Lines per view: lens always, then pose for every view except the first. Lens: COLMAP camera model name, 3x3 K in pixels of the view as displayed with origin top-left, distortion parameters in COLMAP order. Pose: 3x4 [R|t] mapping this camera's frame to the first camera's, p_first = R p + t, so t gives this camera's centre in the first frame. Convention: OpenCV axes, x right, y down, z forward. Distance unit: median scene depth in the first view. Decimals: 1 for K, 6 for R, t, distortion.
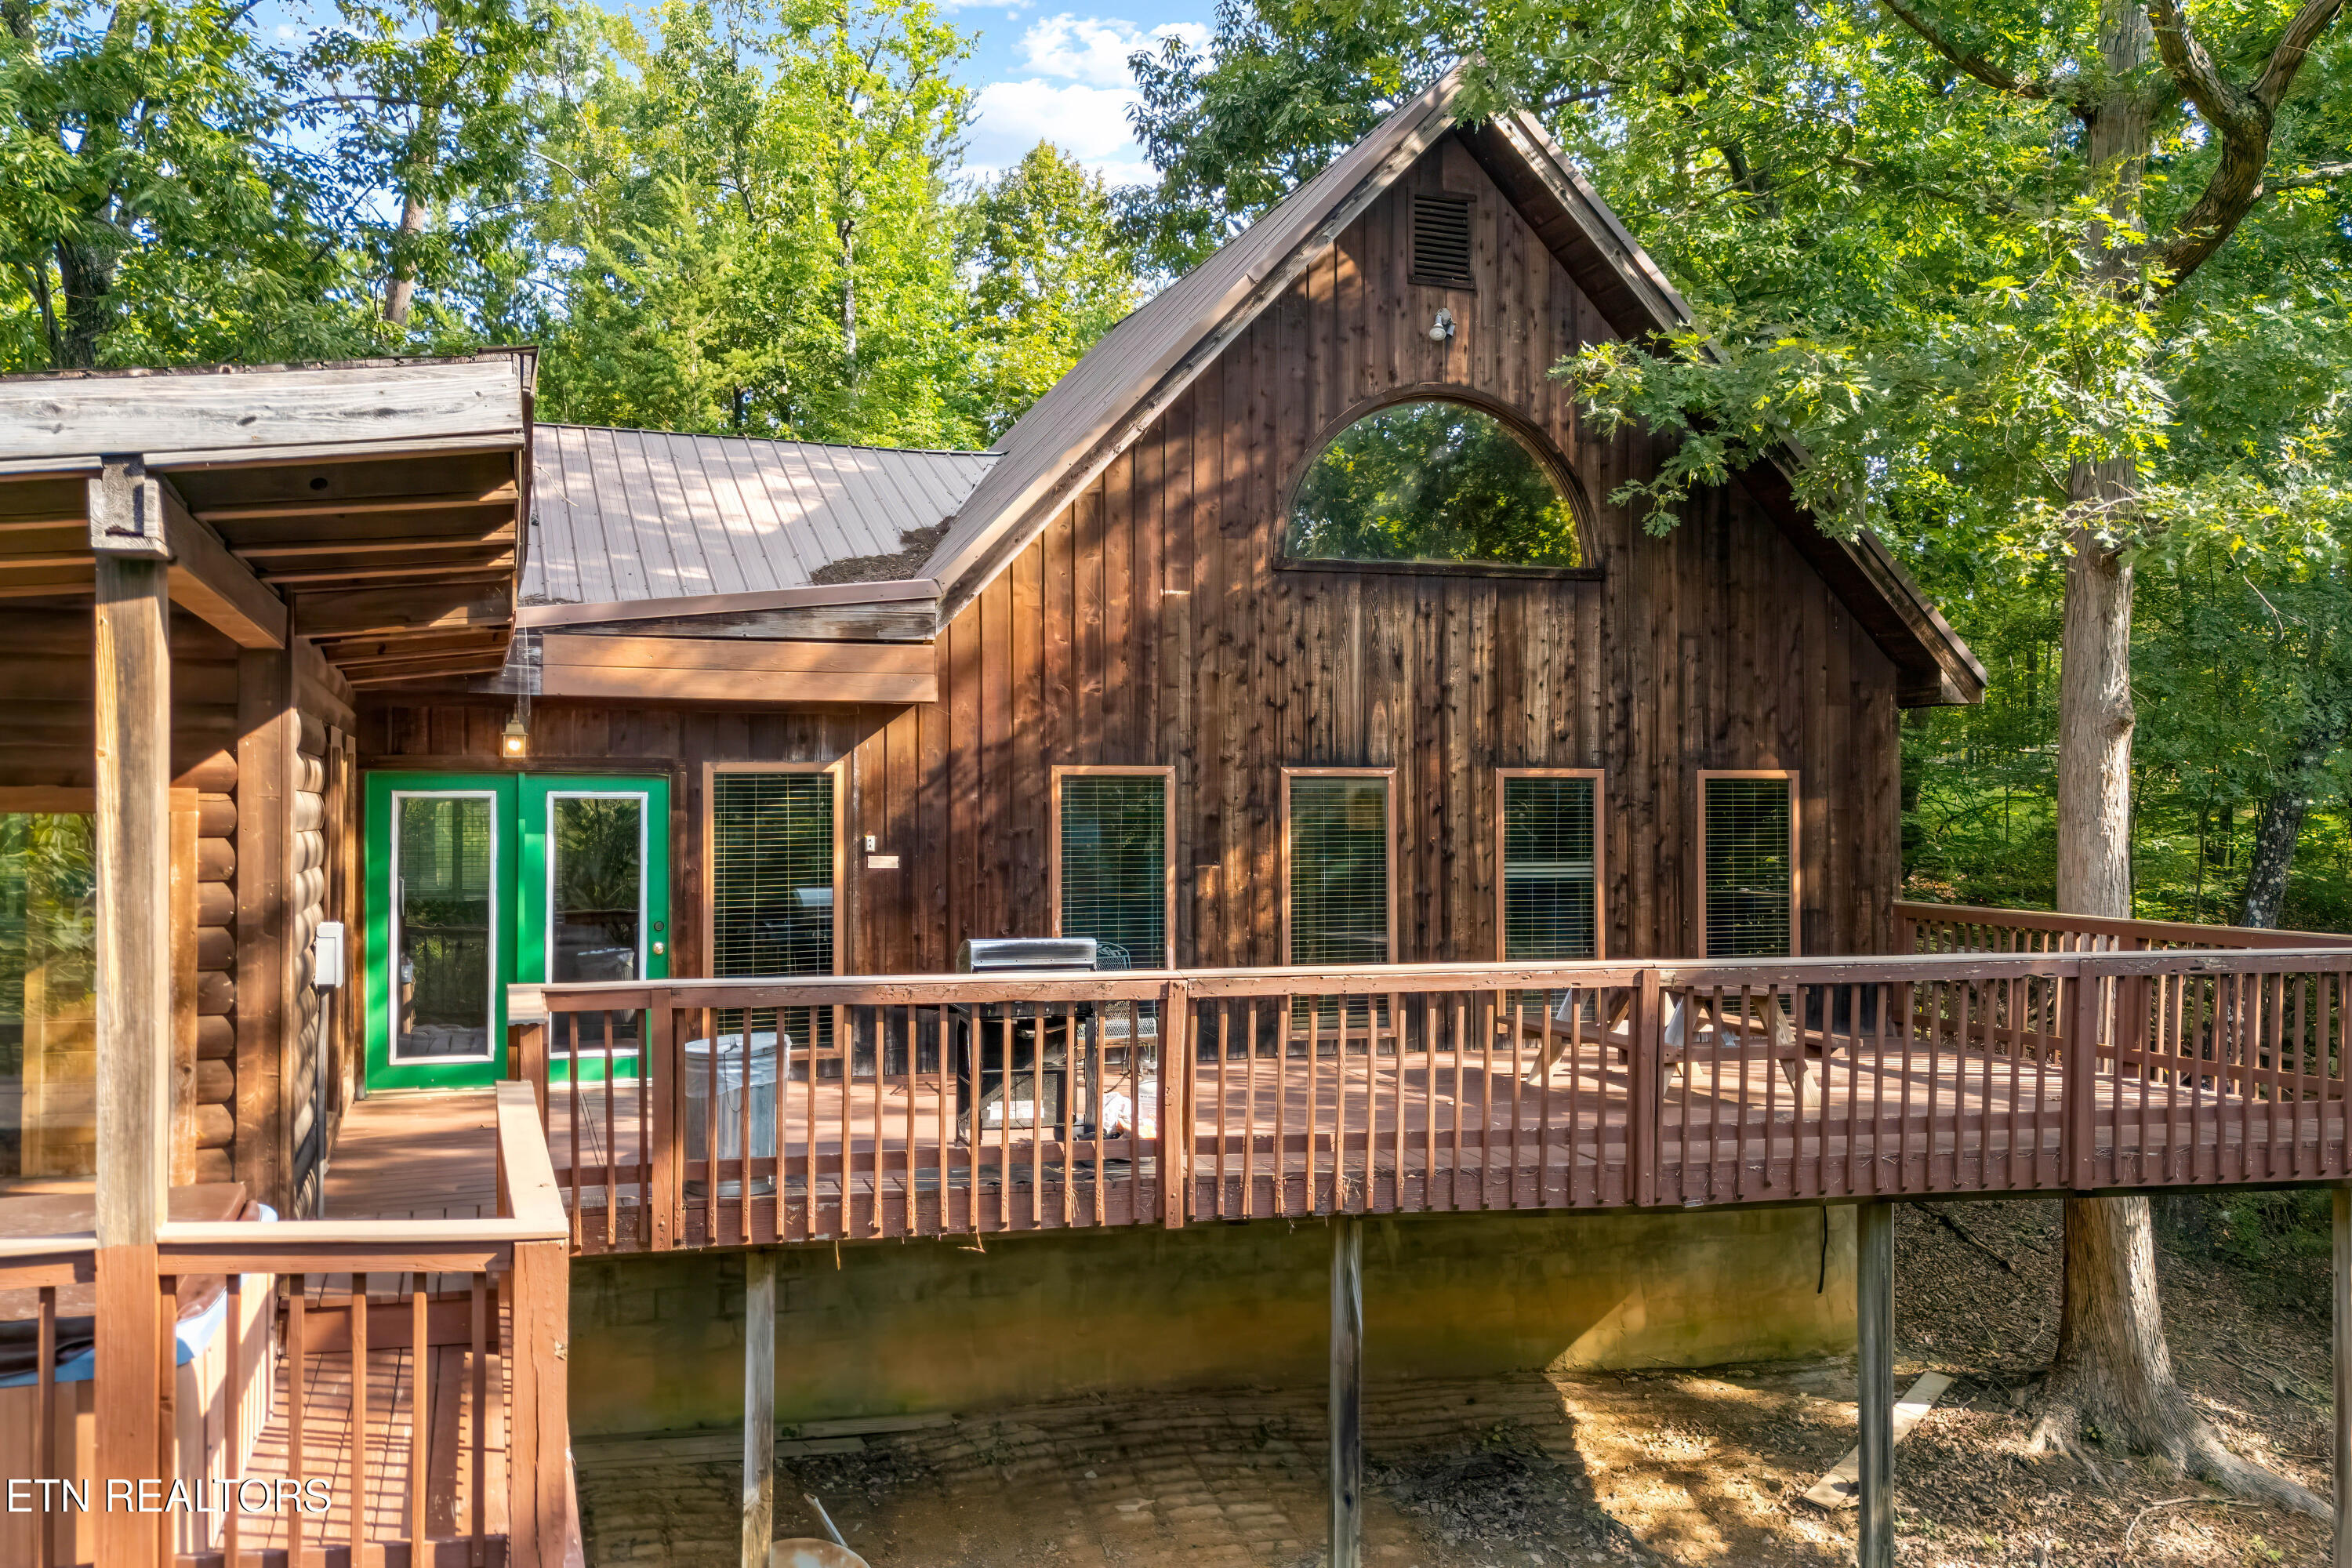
lens RADIAL K [[2034.6, 0, 1174.9], [0, 2034.6, 822.2], [0, 0, 1]] dist [0.092558, -0.004137]
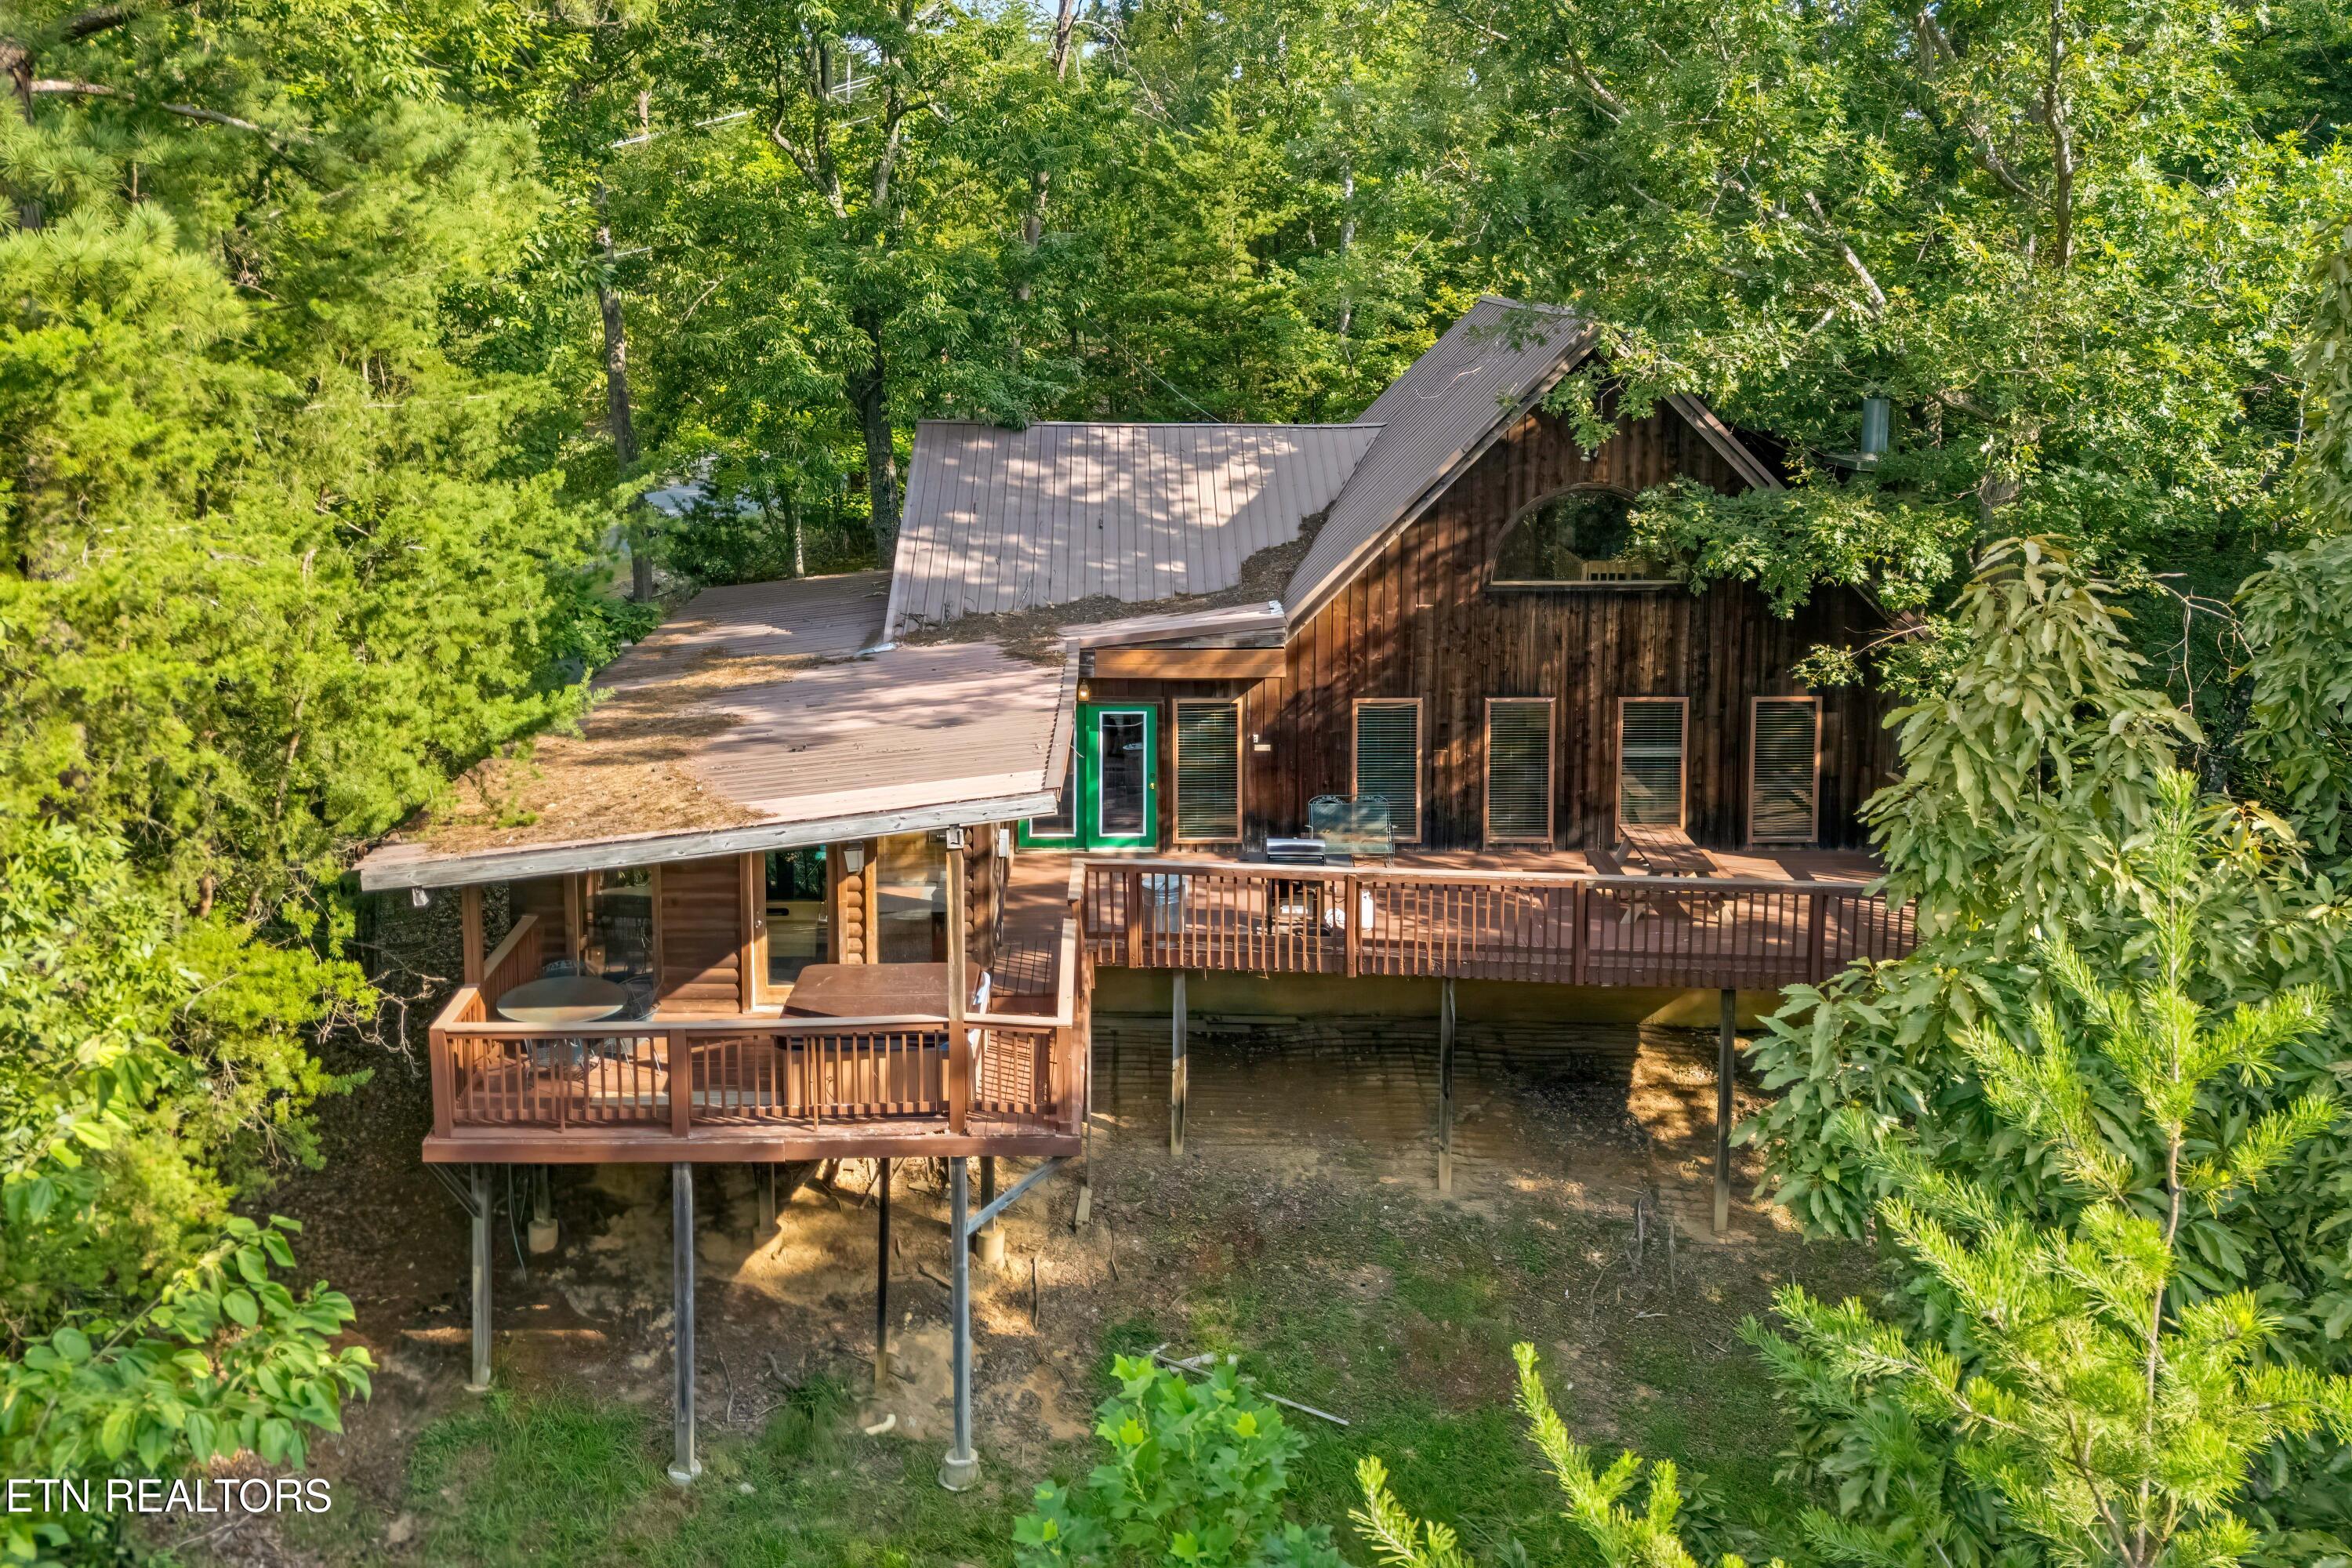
lens RADIAL K [[1640.7, 0, 1175.6], [0, 1640.7, 783.0], [0, 0, 1]] dist [0.146150, -0.000459]
pose [[0.960727, 0.061857, -0.270512, 0.200443], [-0.008127, 0.980692, 0.195388, -0.249715], [0.277375, -0.185516, 0.942681, -0.495904]]
